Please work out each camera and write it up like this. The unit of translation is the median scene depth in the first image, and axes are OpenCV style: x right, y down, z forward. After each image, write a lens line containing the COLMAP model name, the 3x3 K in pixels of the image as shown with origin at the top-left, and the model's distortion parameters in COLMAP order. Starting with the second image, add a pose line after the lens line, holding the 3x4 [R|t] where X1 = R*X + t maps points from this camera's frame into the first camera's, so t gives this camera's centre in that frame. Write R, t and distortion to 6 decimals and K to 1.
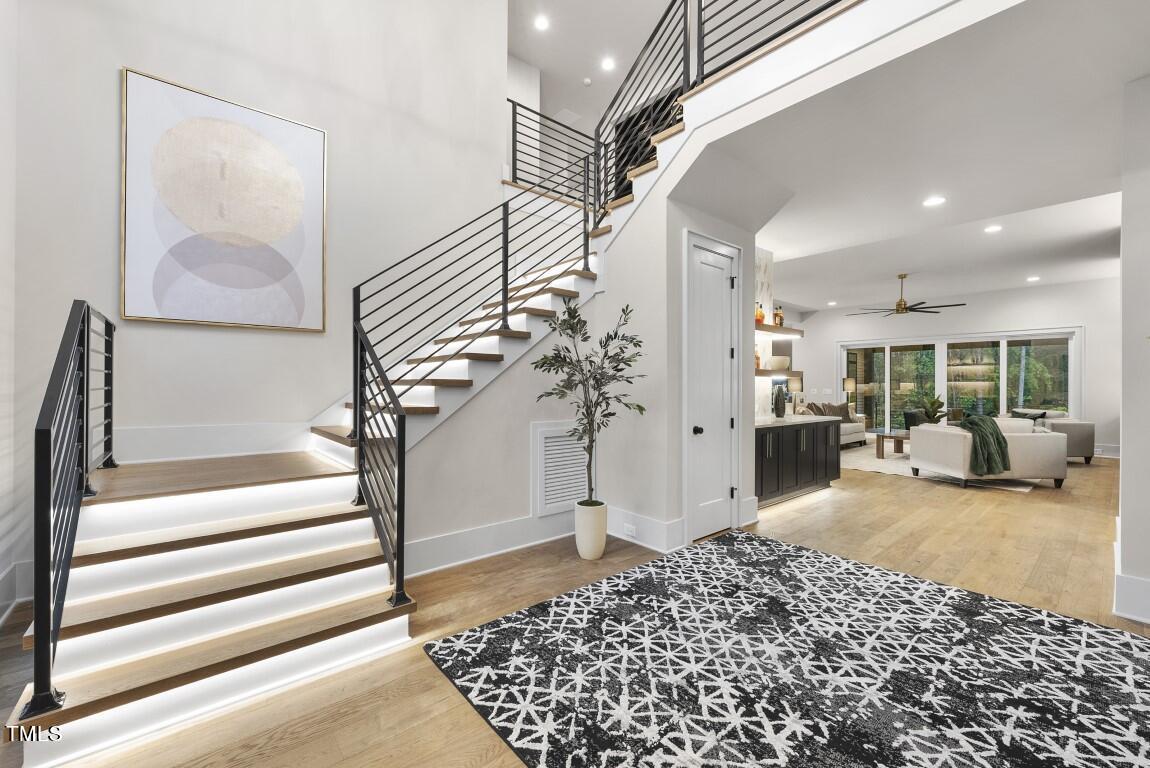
lens RADIAL K [[466.6, 0, 574.6], [0, 466.6, 384.4], [0, 0, 1]] dist [0.001060, 0.000051]
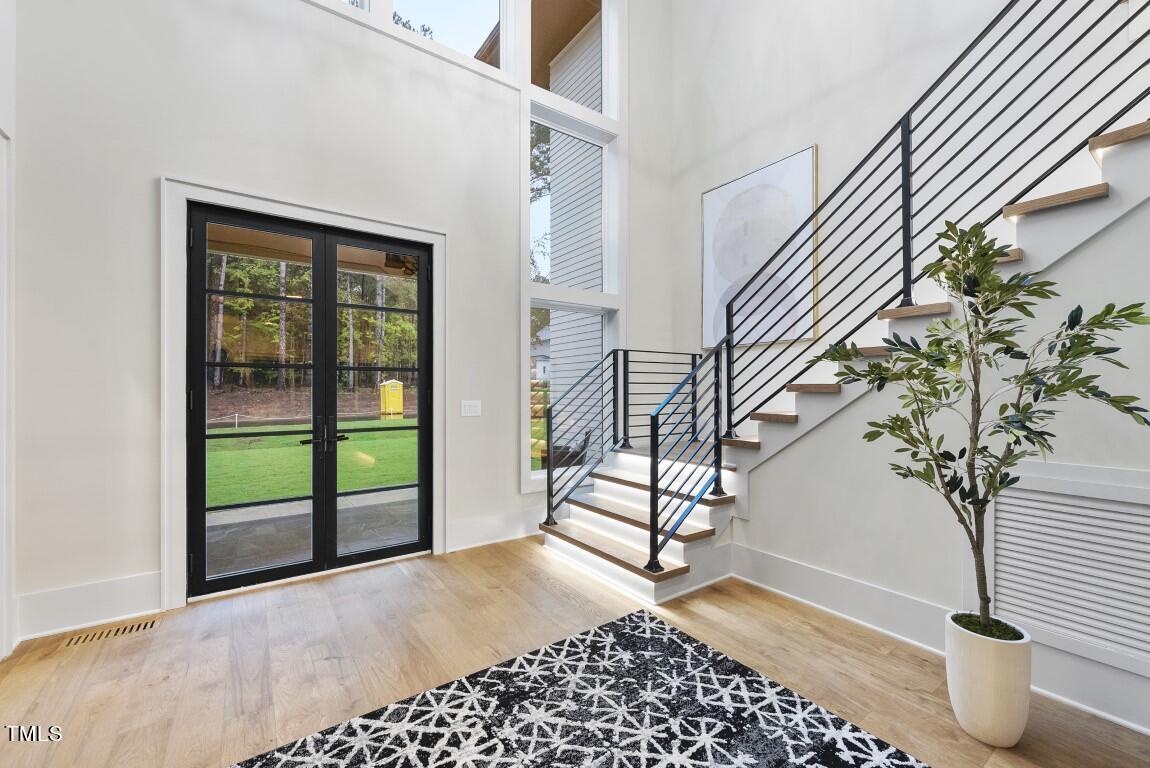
lens RADIAL K [[466.6, 0, 574.5], [0, 466.6, 387.9], [0, 0, 1]] dist [0.001060, 0.000051]
pose [[-0.086208, -0.011379, -0.996212, 0.914605], [-0.001875, 0.999935, -0.011259, 0.011427], [0.996275, 0.000897, -0.086224, 0.967275]]
